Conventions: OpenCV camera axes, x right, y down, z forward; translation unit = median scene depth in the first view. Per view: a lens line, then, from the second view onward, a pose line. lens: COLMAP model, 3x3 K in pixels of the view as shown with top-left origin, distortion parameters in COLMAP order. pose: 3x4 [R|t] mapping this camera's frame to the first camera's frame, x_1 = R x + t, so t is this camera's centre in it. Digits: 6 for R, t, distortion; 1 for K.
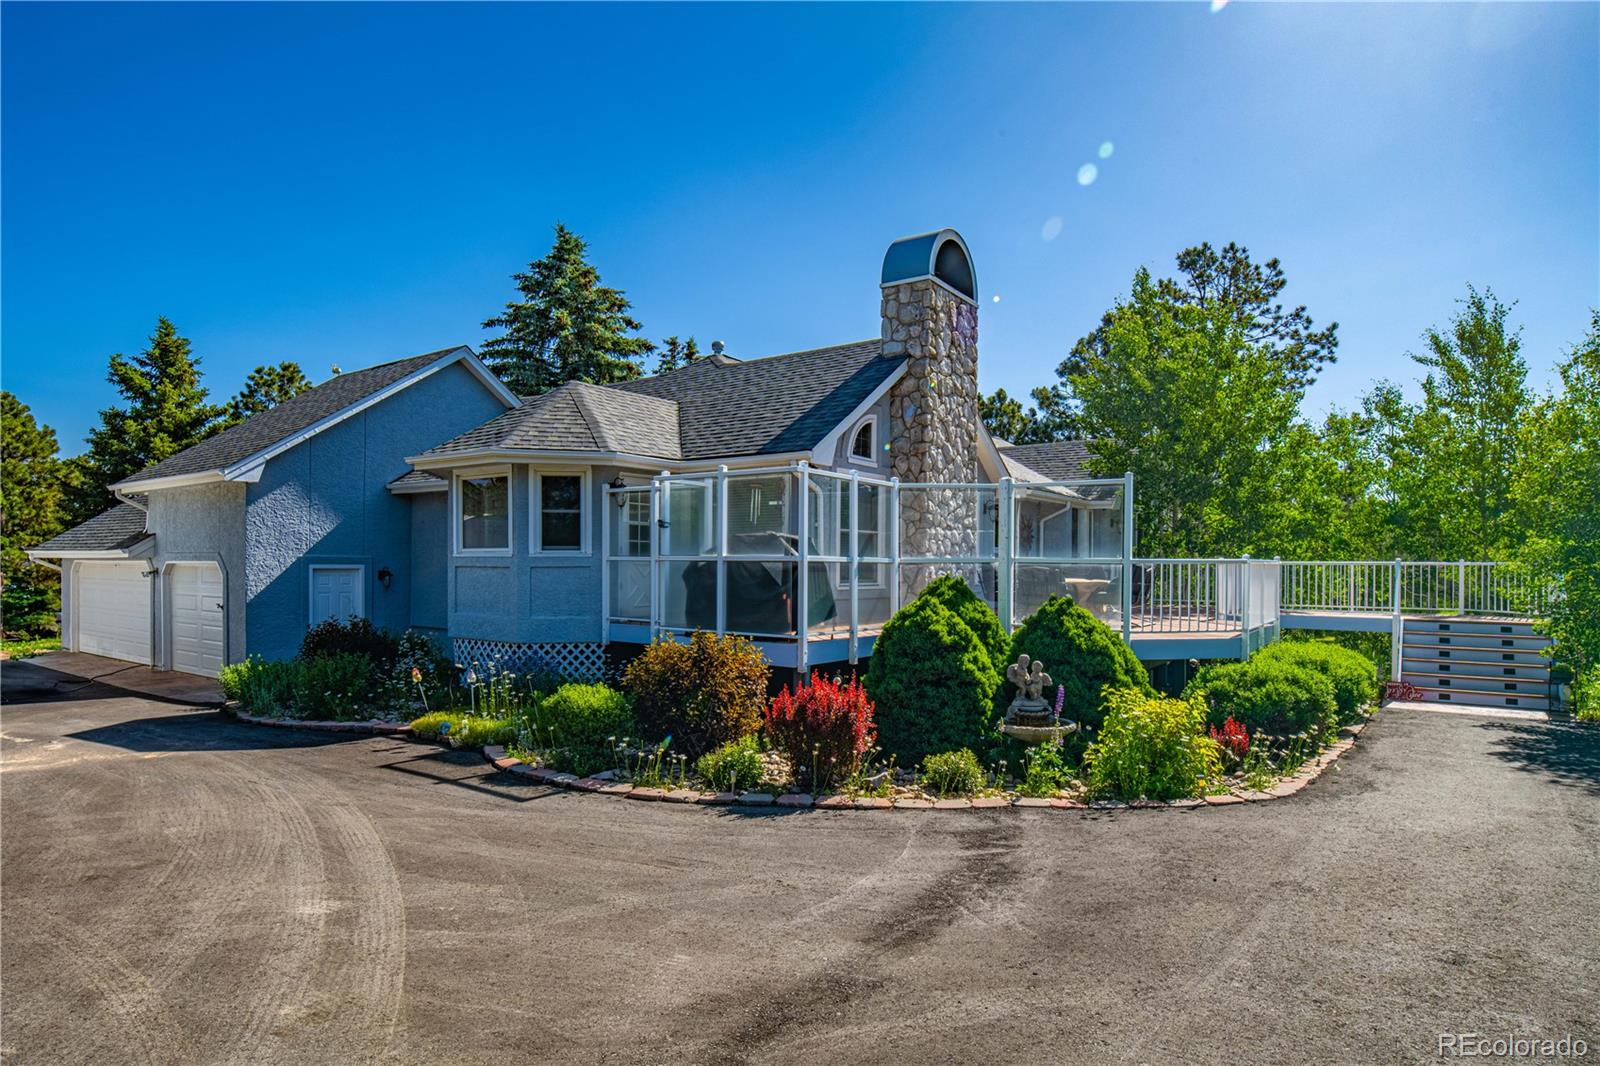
lens RADIAL K [[872.1, 0, 791.3], [0, 872.1, 546.5], [0, 0, 1]] dist [0.004374, 0.000705]
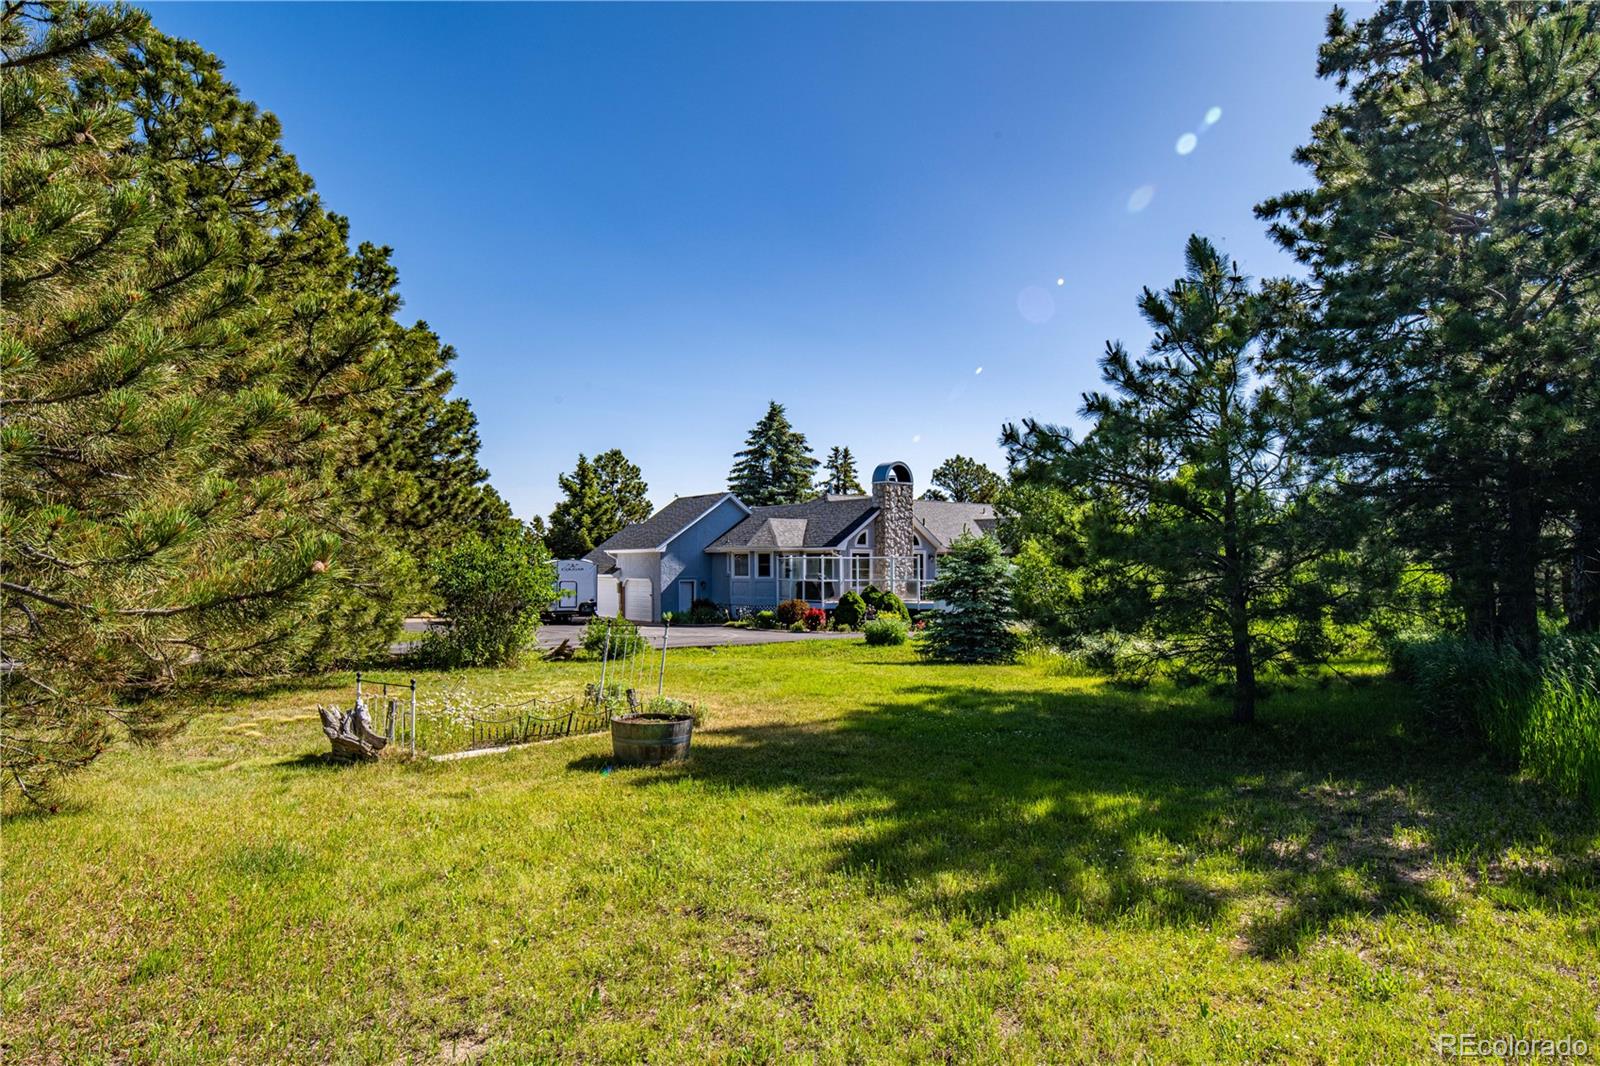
lens RADIAL K [[872.1, 0, 798.3], [0, 872.1, 538.6], [0, 0, 1]] dist [0.004374, 0.000705]
pose [[0.968234, -0.015138, -0.249586, 0.615134], [0.012100, 0.999833, -0.013704, -0.084363], [0.249752, 0.010248, 0.968256, -1.935313]]
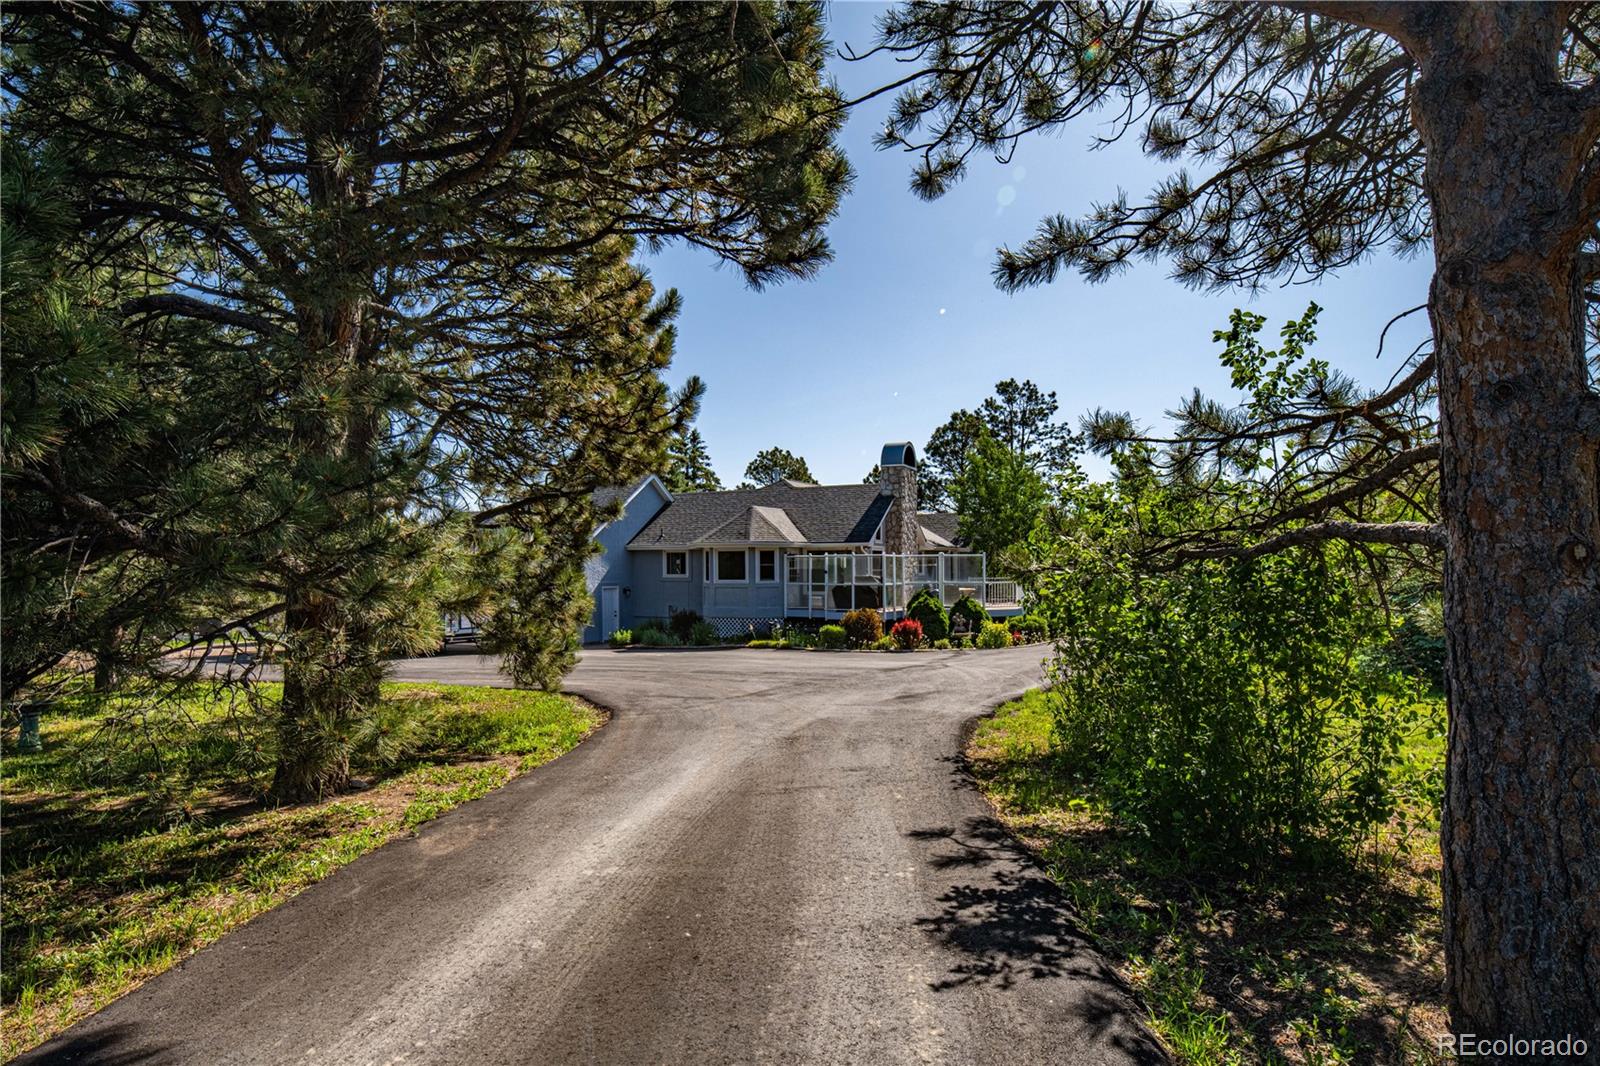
lens RADIAL K [[872.1, 0, 797.1], [0, 872.1, 532.1], [0, 0, 1]] dist [0.004374, 0.000705]
pose [[0.981796, -0.005607, 0.189858, -0.605676], [0.009534, 0.999759, -0.019778, -0.078082], [-0.189702, 0.021228, 0.981612, -1.353166]]
